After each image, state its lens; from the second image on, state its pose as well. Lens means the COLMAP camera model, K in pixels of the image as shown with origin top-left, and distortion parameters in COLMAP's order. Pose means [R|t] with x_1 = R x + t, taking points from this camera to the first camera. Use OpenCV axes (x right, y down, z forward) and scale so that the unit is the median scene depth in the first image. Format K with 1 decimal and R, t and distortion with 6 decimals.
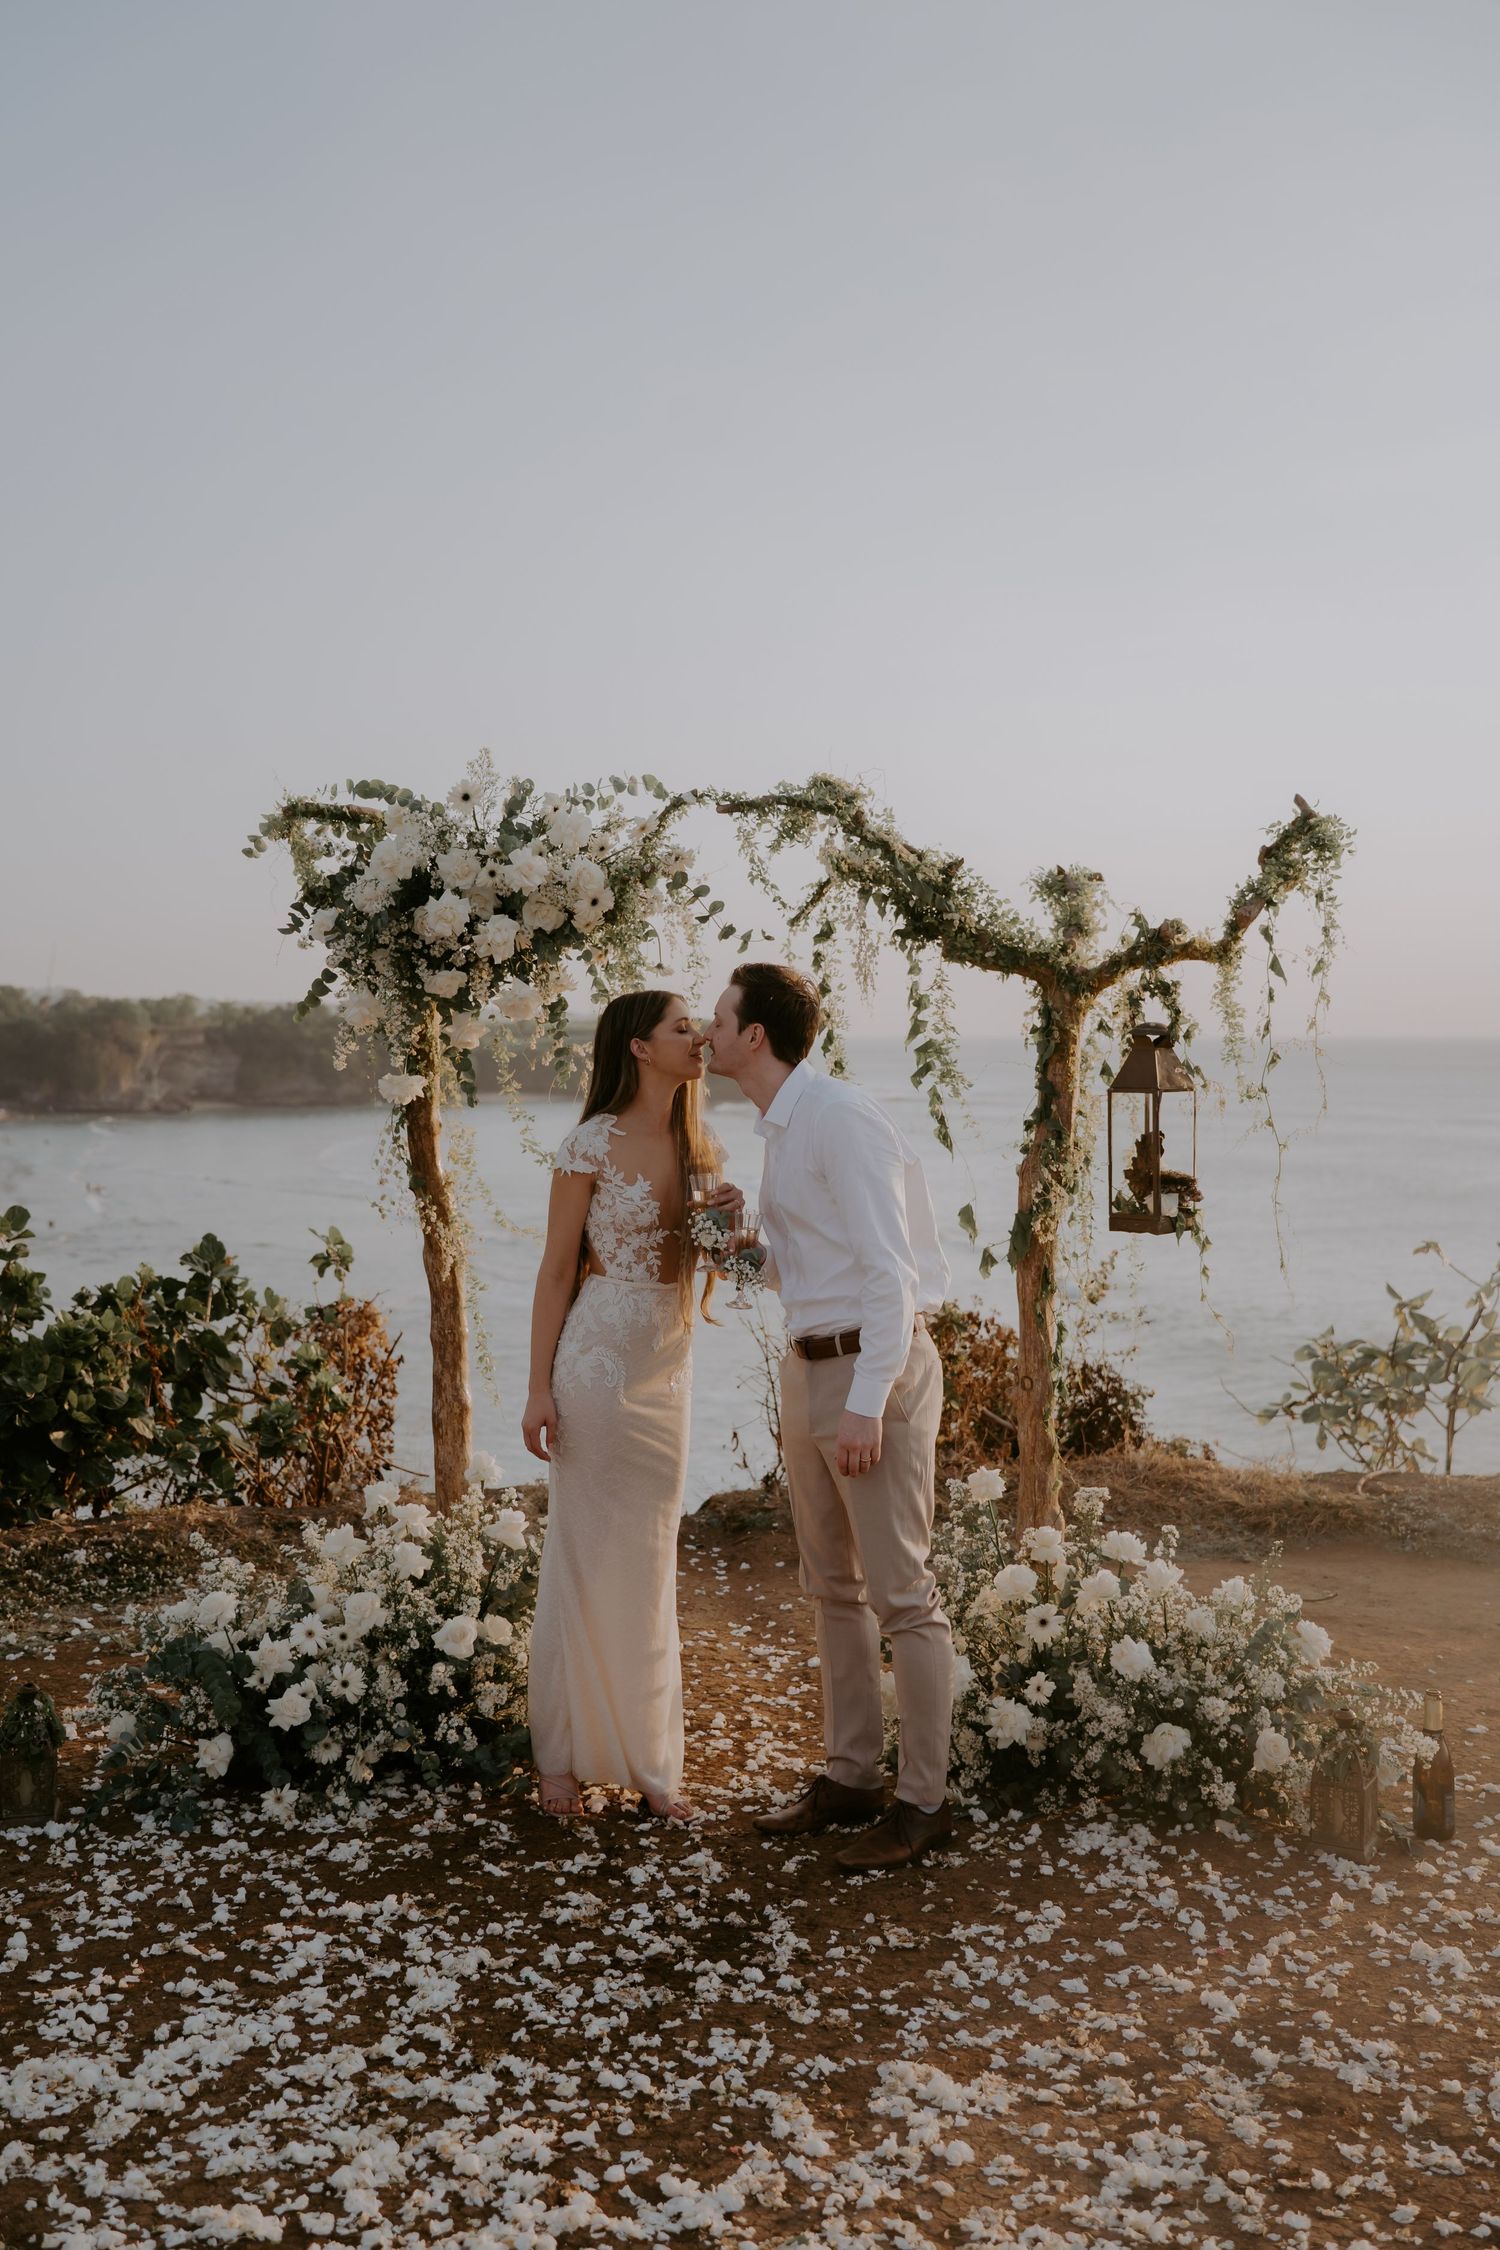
lens RADIAL K [[2382.5, 0, 705.6], [0, 2382.5, 1144.5], [0, 0, 1]] dist [0.030717, 0.000000]
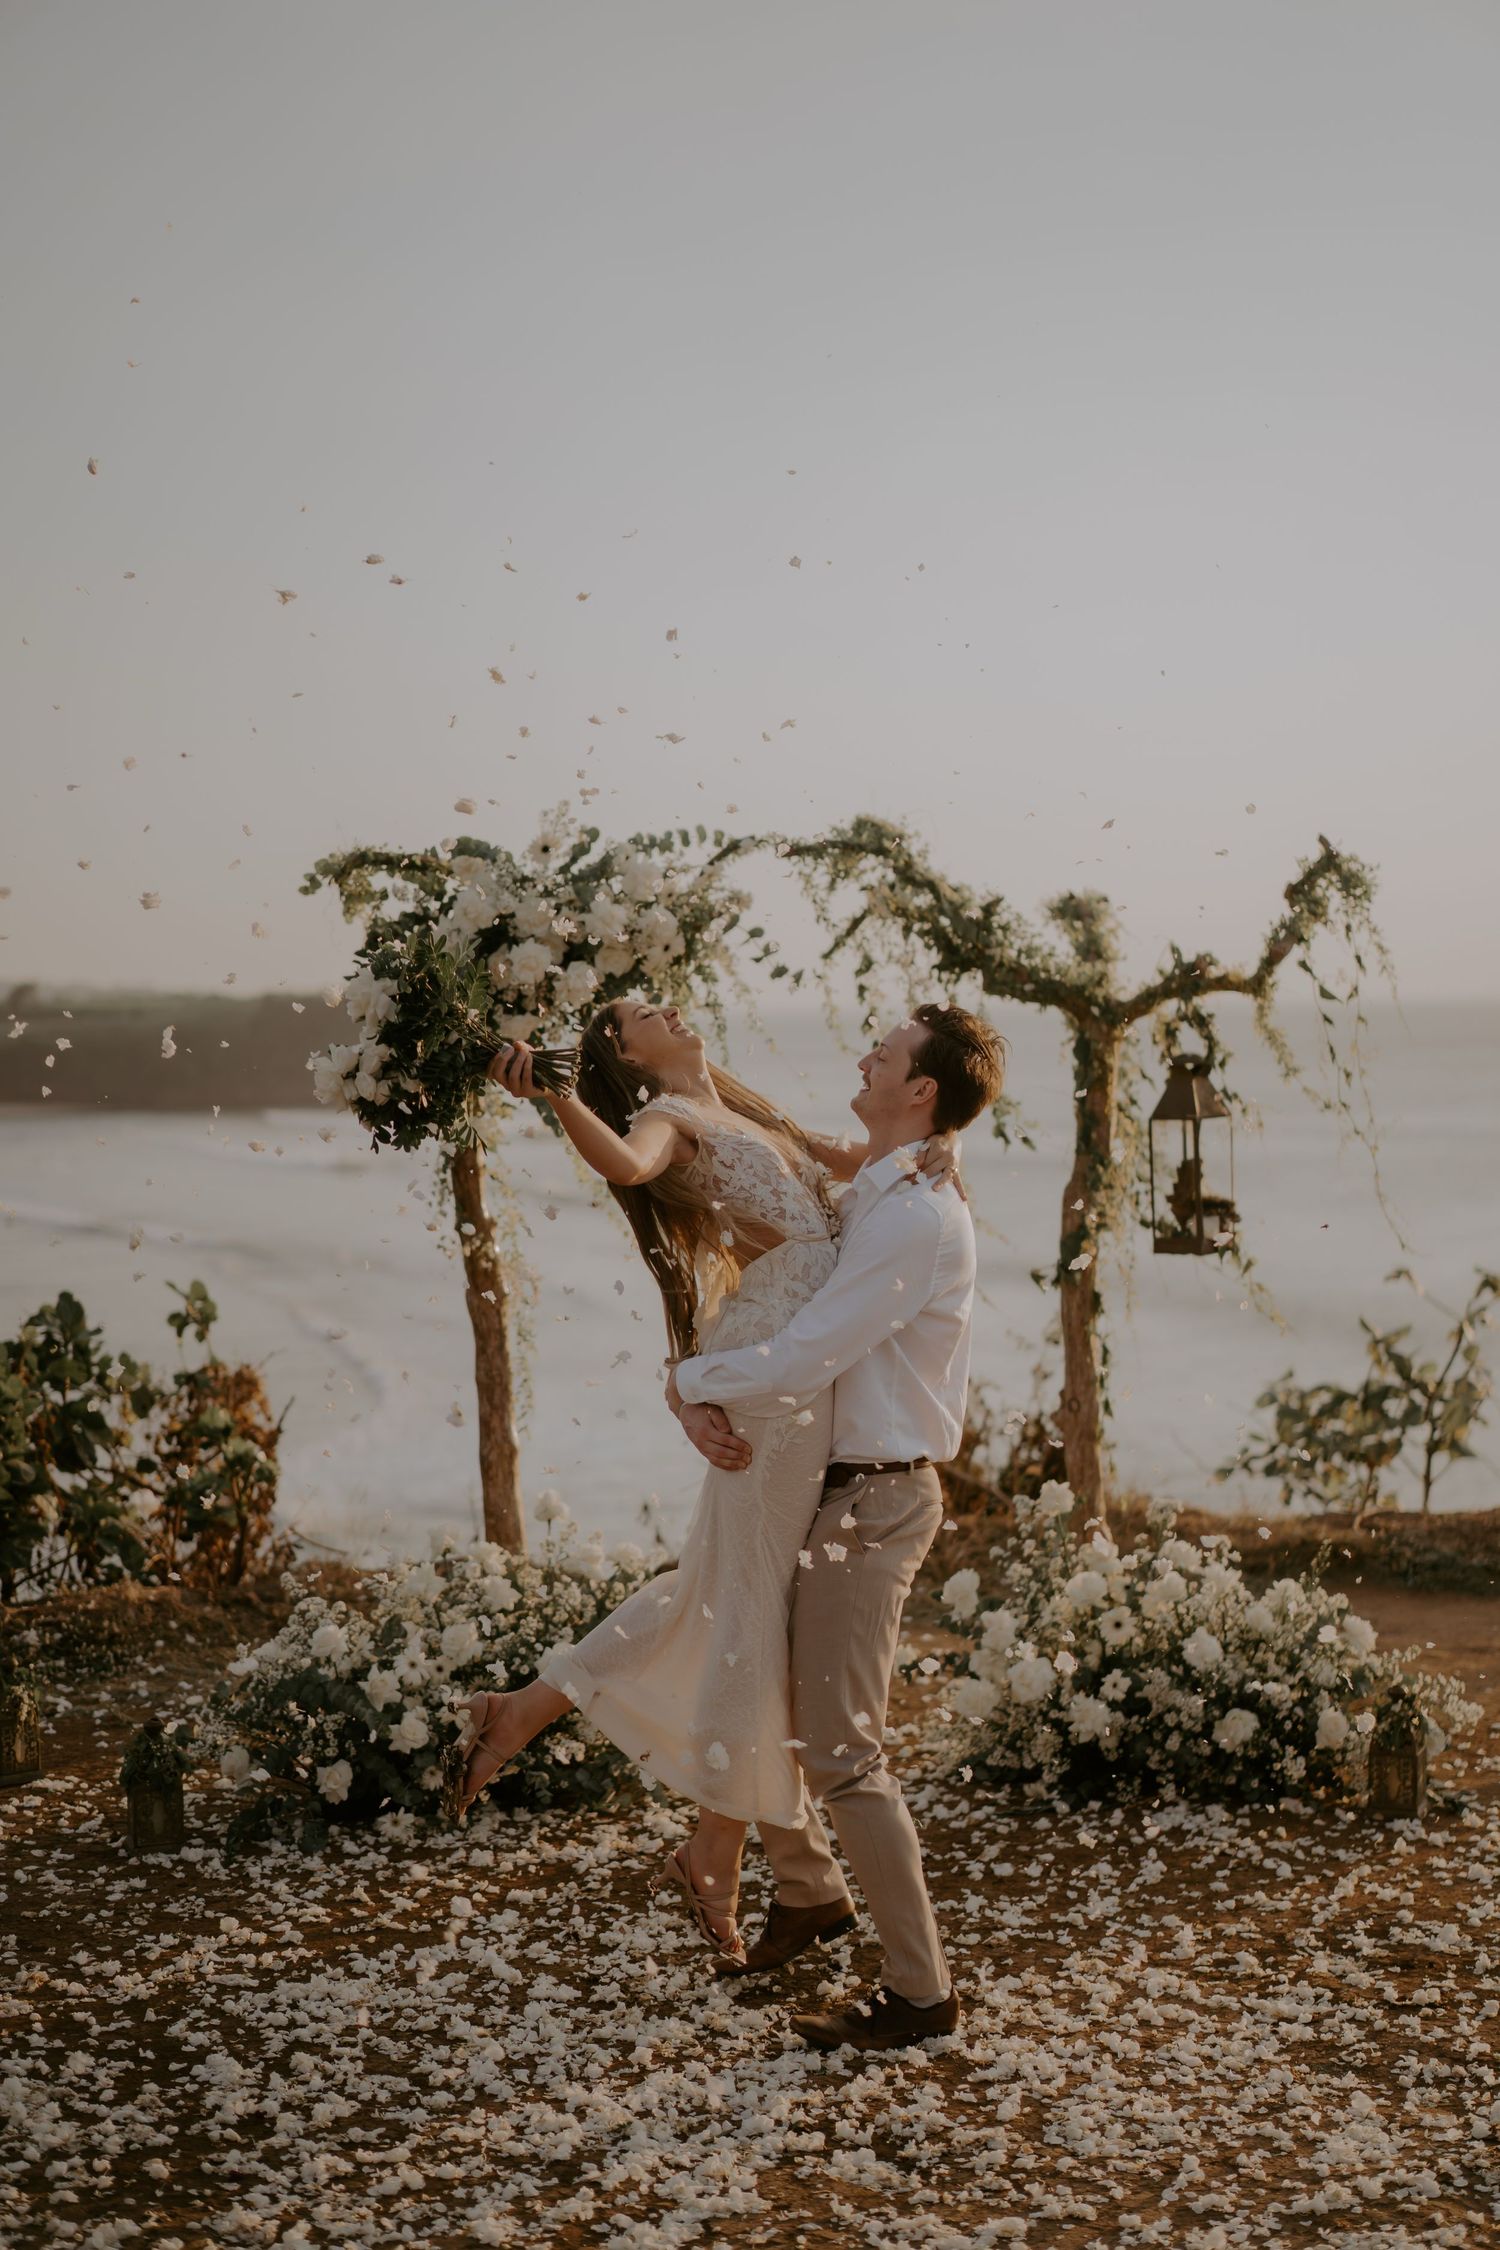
lens RADIAL K [[3471.8, 0, 705.6], [0, 3471.8, 1074.7], [0, 0, 1]] dist [-0.051326, 0.000000]
pose [[0.992656, -0.018607, 0.119535, -0.206252], [0.021744, 0.999451, -0.024992, -0.008484], [-0.119005, 0.027408, 0.992515, -0.482007]]
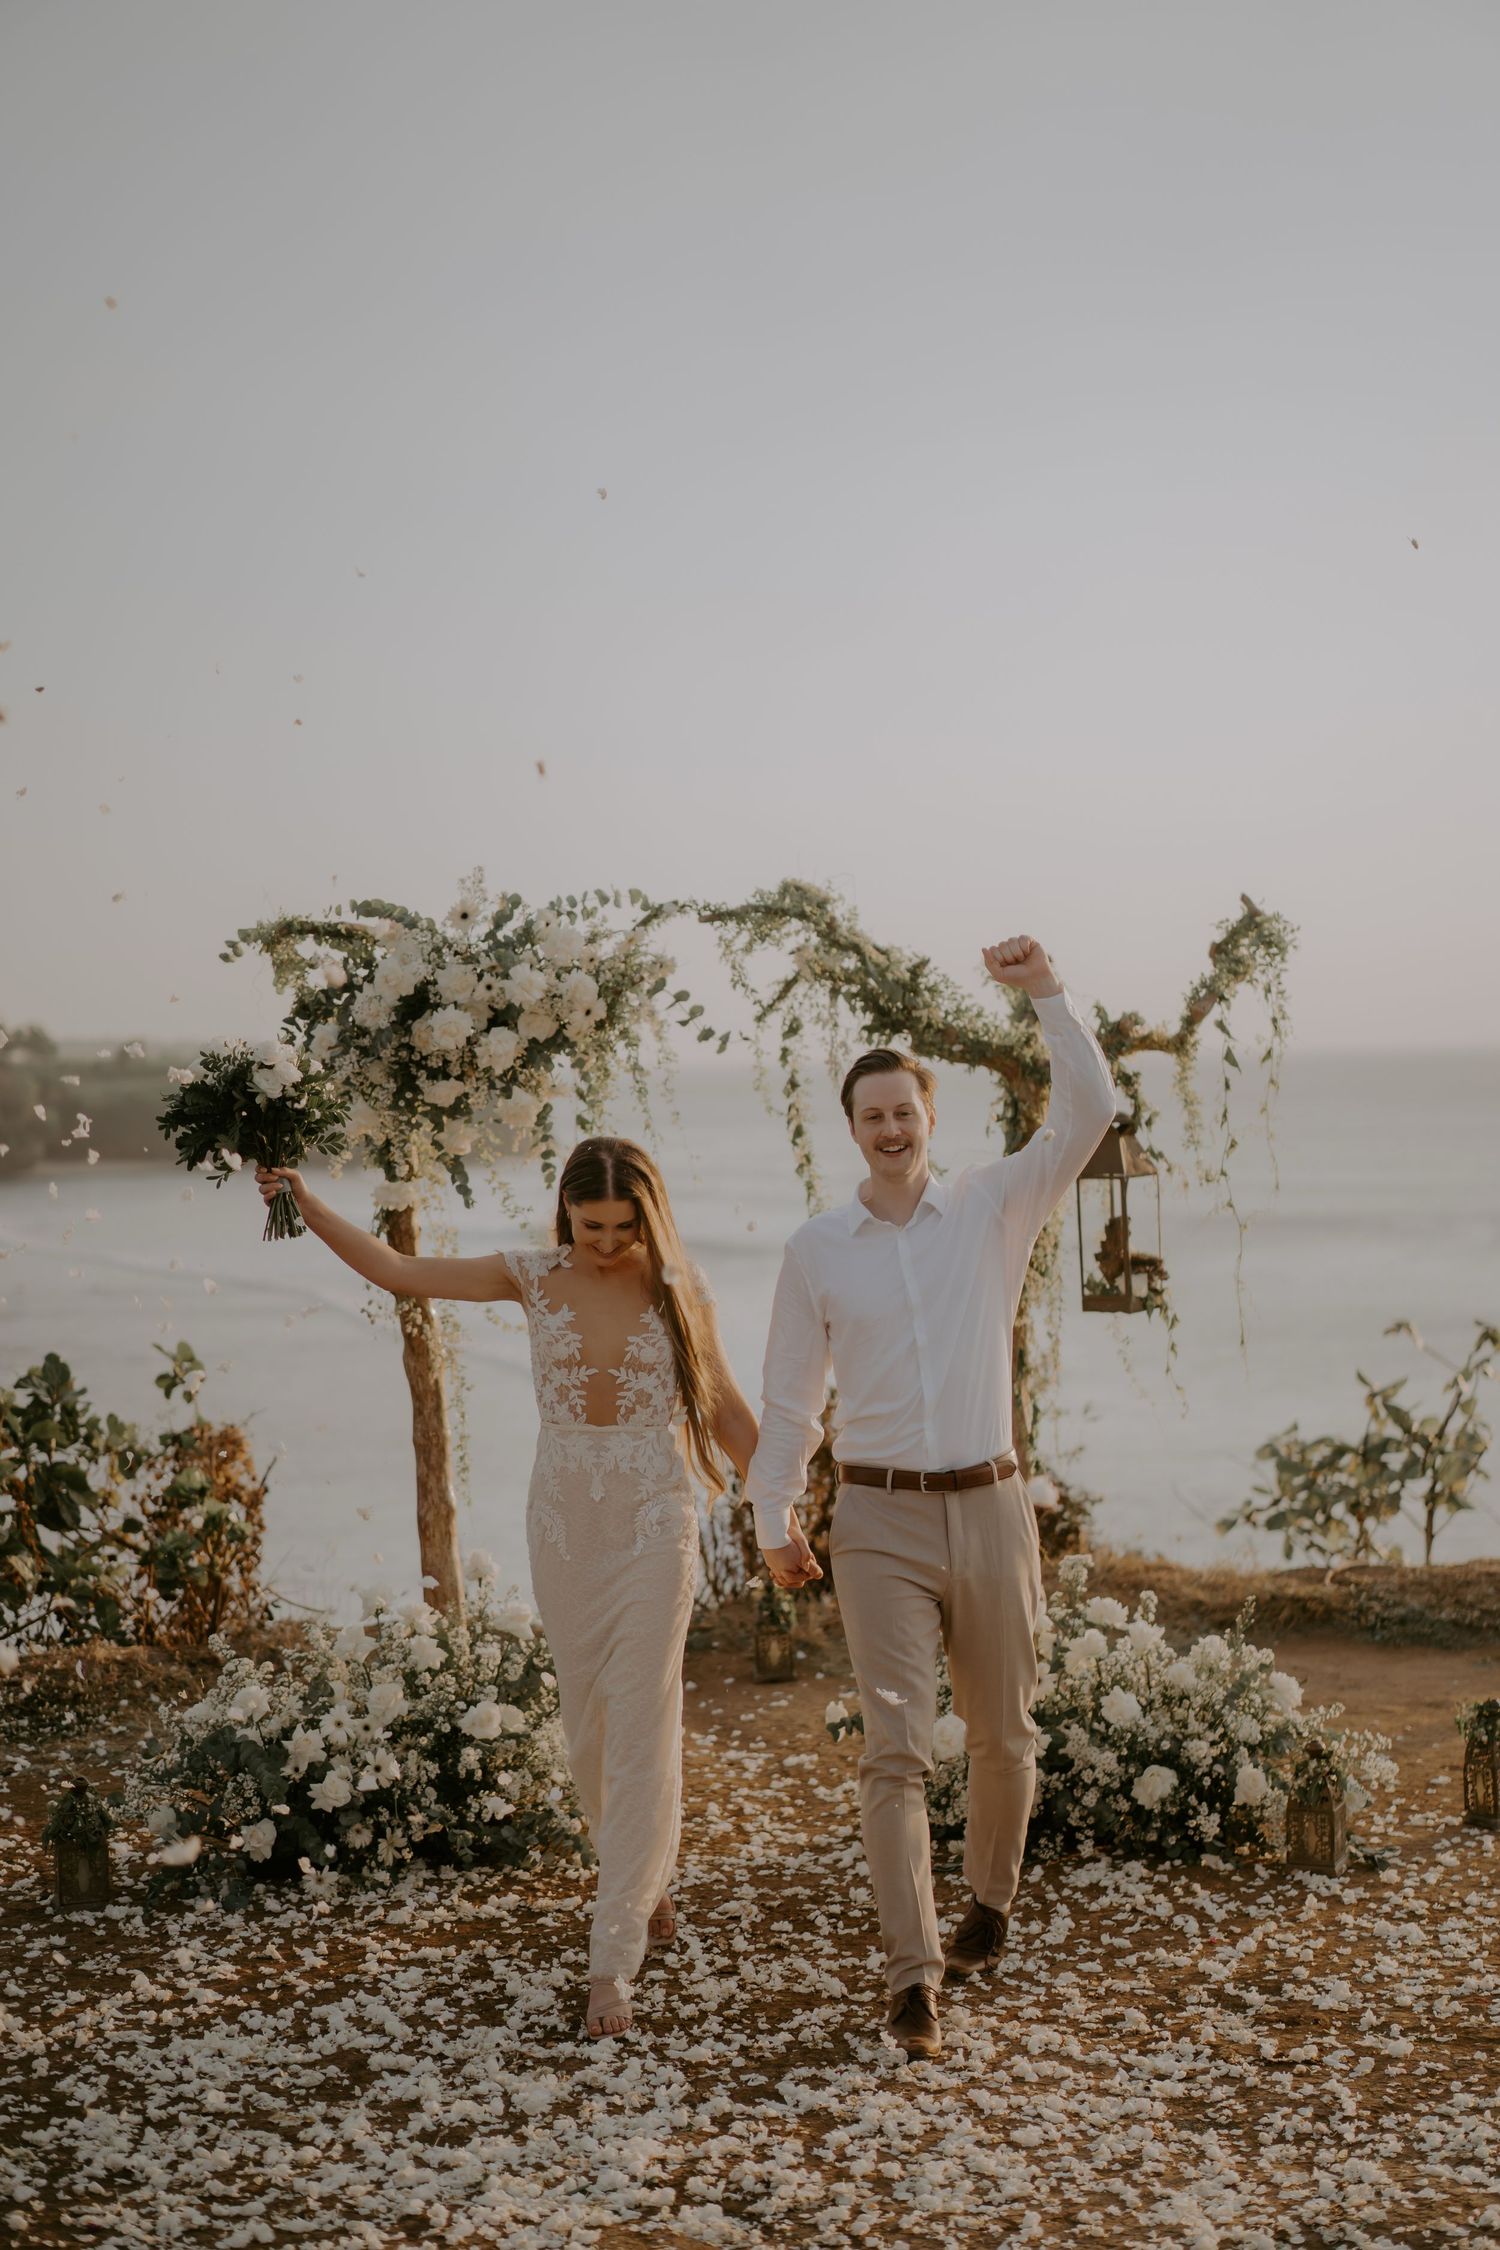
lens RADIAL K [[3471.8, 0, 708.8], [0, 3471.8, 1075.8], [0, 0, 1]] dist [-0.051326, 0.000000]
pose [[0.995503, -0.025362, 0.091275, -0.130699], [0.029152, 0.998757, -0.040426, -0.010695], [-0.090136, 0.042905, 0.995005, -0.506074]]
